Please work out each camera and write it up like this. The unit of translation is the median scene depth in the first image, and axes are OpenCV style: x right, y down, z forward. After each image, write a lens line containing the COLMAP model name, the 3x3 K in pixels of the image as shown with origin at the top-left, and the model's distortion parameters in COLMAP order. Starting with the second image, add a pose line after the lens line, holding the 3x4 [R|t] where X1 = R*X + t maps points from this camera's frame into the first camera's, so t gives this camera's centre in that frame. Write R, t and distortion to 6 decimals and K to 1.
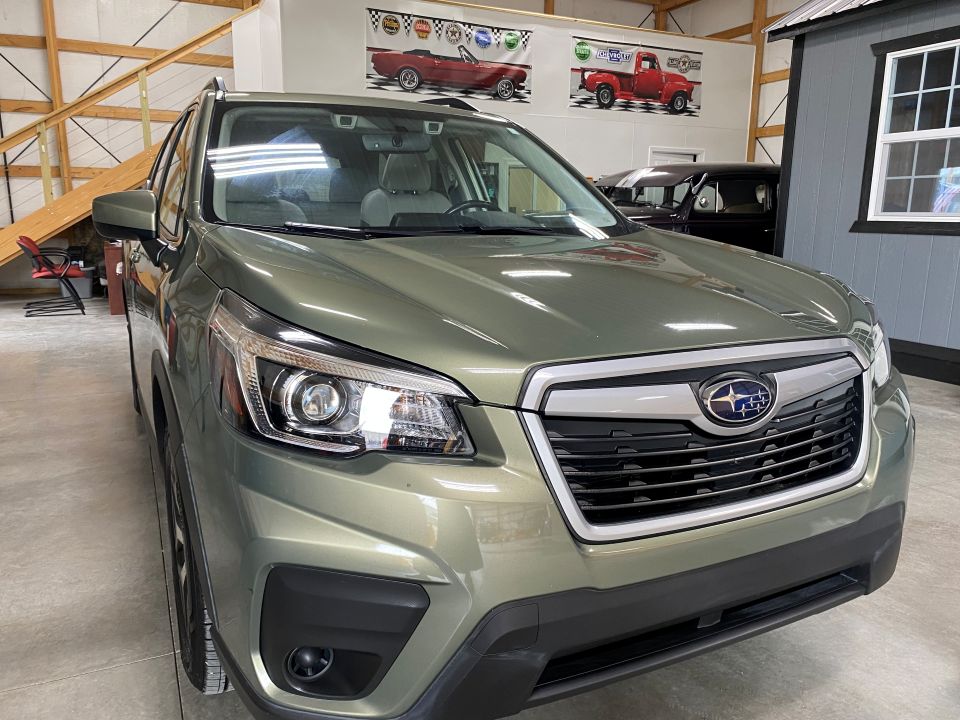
lens RADIAL K [[734.8, 0, 480.6], [0, 734.8, 362.3], [0, 0, 1]] dist [0.018590, -0.012553]
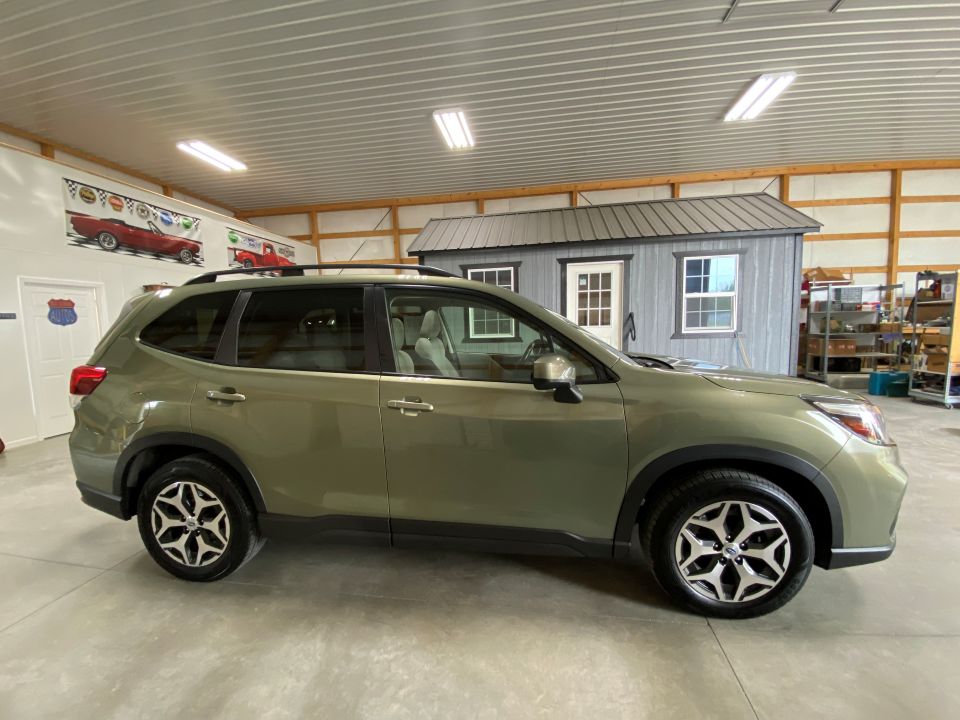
lens RADIAL K [[396.0, 0, 479.0], [0, 396.0, 366.2], [0, 0, 1]] dist [-0.008027, -0.004521]
pose [[0.567866, -0.110961, 0.815608, -0.309230], [0.197022, 0.980392, -0.003797, -0.062742], [-0.799194, 0.162849, 0.578592, 0.182640]]
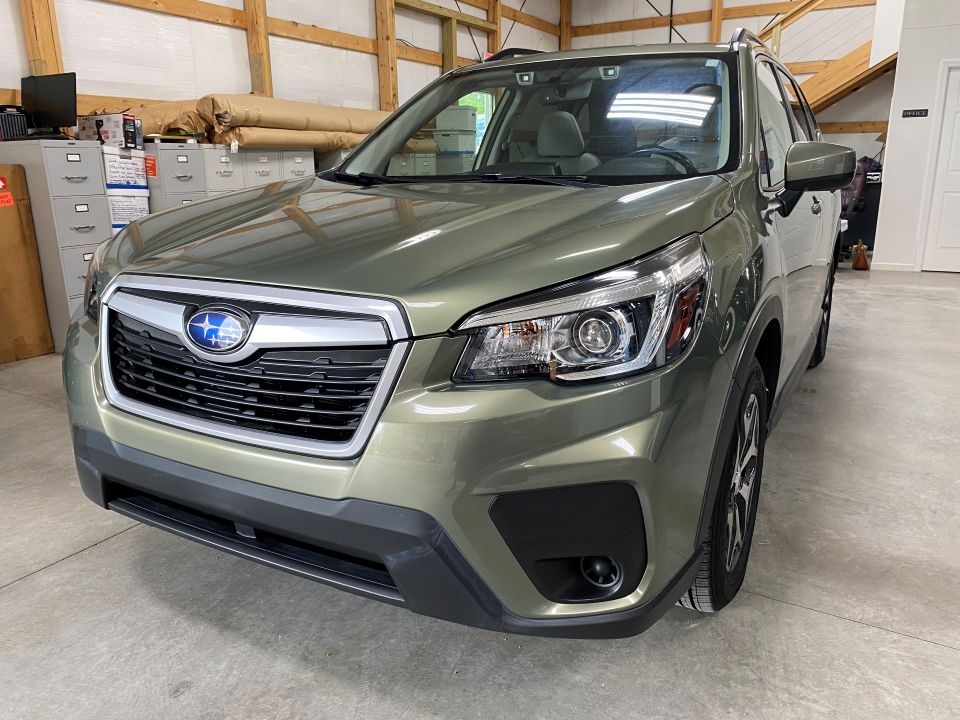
lens RADIAL K [[734.8, 0, 479.5], [0, 734.8, 351.0], [0, 0, 1]] dist [0.018590, -0.012553]
pose [[0.560509, 0.184597, -0.807313, 0.223864], [-0.149947, 0.981350, 0.120284, -0.016736], [0.814460, 0.053634, 0.577735, 0.105457]]
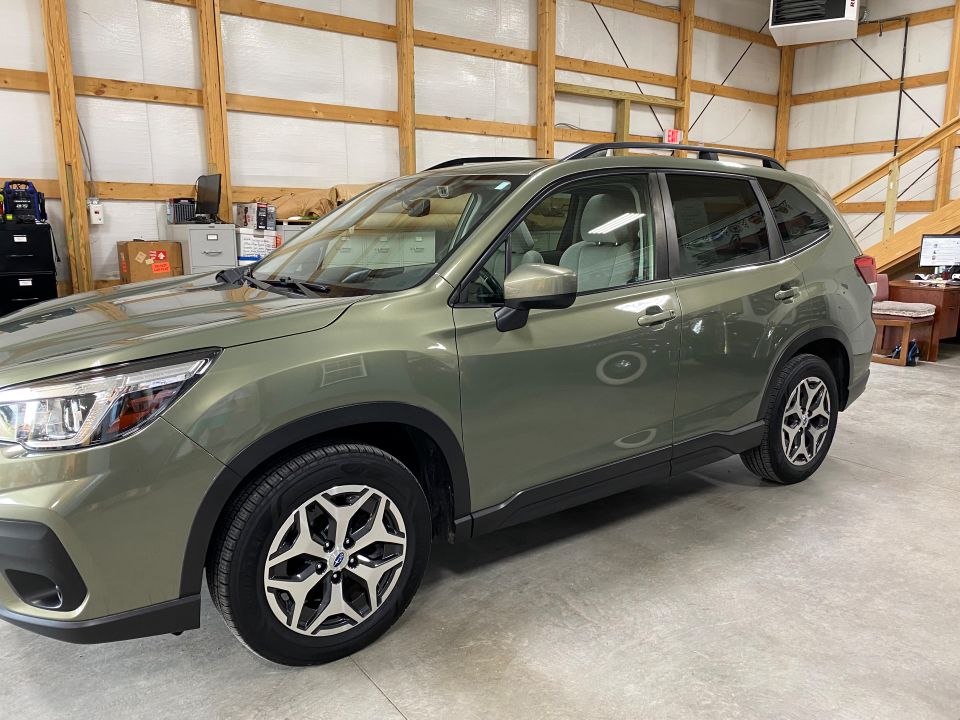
lens RADIAL K [[734.8, 0, 483.6], [0, 734.8, 363.1], [0, 0, 1]] dist [0.018590, -0.012553]
pose [[0.179967, 0.172179, -0.968487, 0.341911], [-0.202476, 0.969963, 0.134817, -0.074840], [0.962609, 0.171832, 0.209423, 0.284507]]
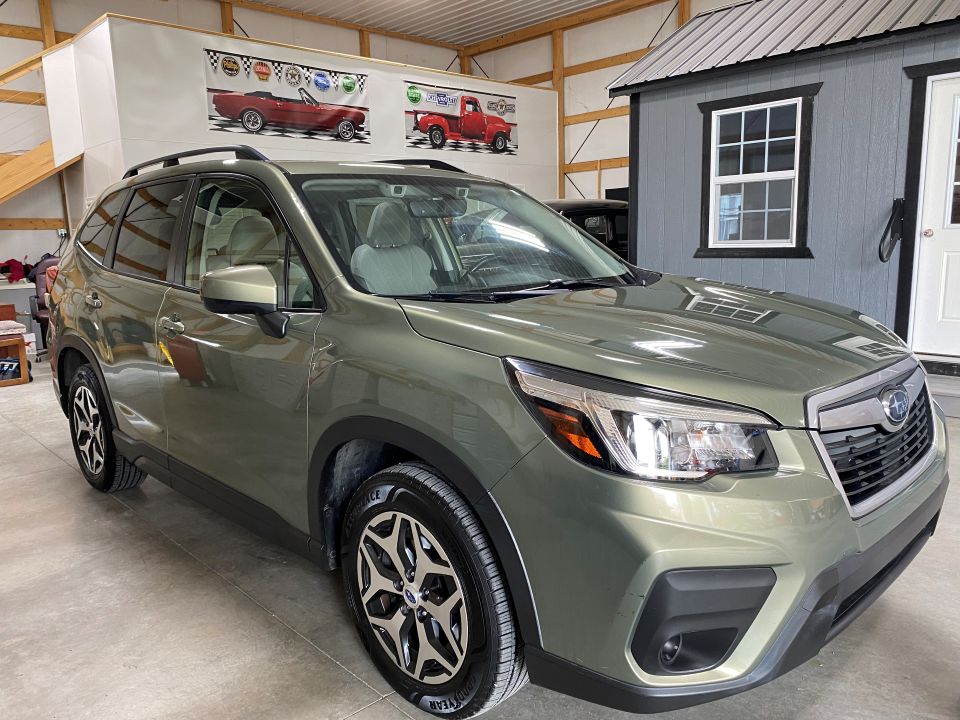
lens RADIAL K [[734.8, 0, 480.7], [0, 734.8, 362.1], [0, 0, 1]] dist [0.018590, -0.012553]
pose [[0.953383, -0.087129, 0.288911, -0.123768], [0.097209, 0.995049, -0.020697, -0.012321], [-0.285677, 0.047817, 0.957132, -0.019602]]
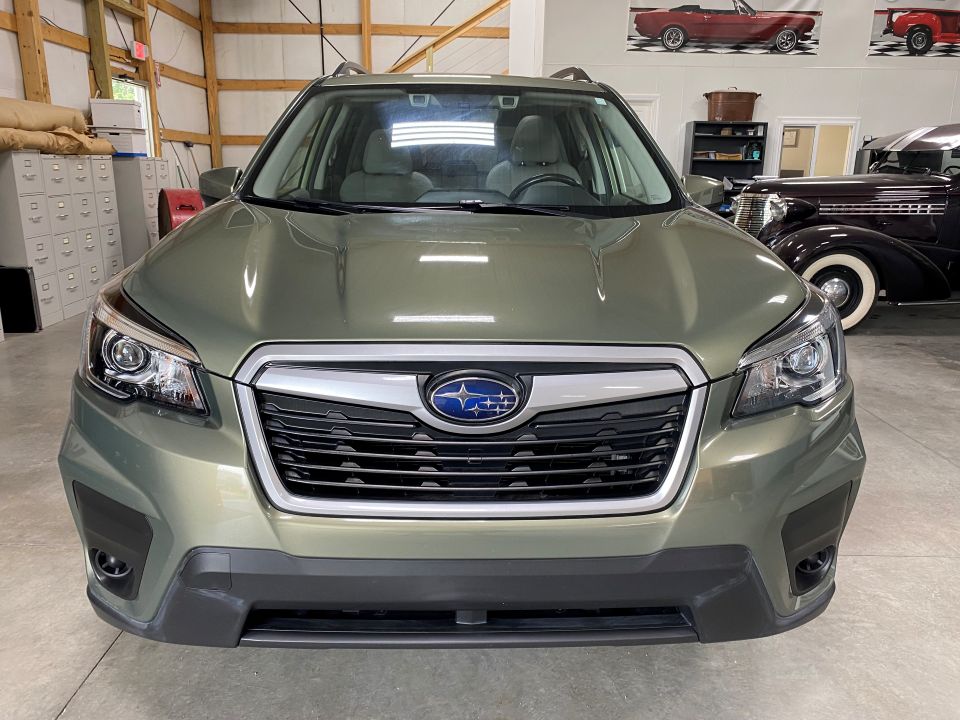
lens RADIAL K [[734.8, 0, 480.4], [0, 734.8, 351.3], [0, 0, 1]] dist [0.018590, -0.012553]
pose [[0.906462, 0.103531, -0.409399, 0.114256], [-0.088944, 0.994541, 0.054571, -0.009836], [0.412814, -0.013053, 0.910722, 0.019104]]
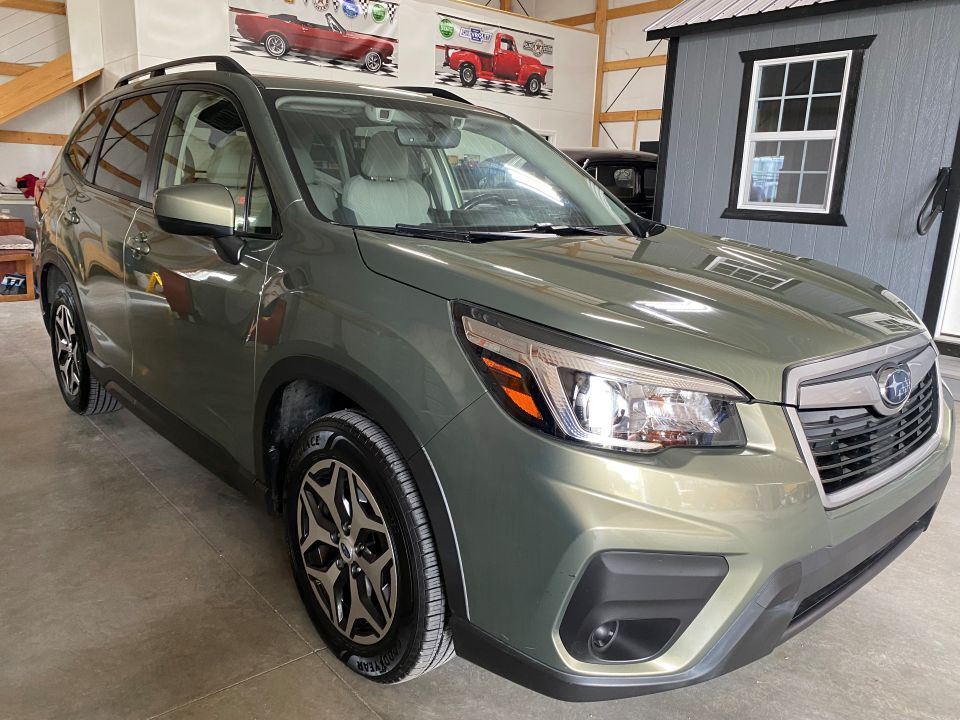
lens RADIAL K [[734.8, 0, 479.7], [0, 734.8, 363.1], [0, 0, 1]] dist [0.018590, -0.012553]
pose [[0.967603, -0.034979, 0.250040, -0.098454], [0.024622, 0.998709, 0.044431, -0.009433], [-0.251271, -0.036835, 0.967216, -0.004830]]
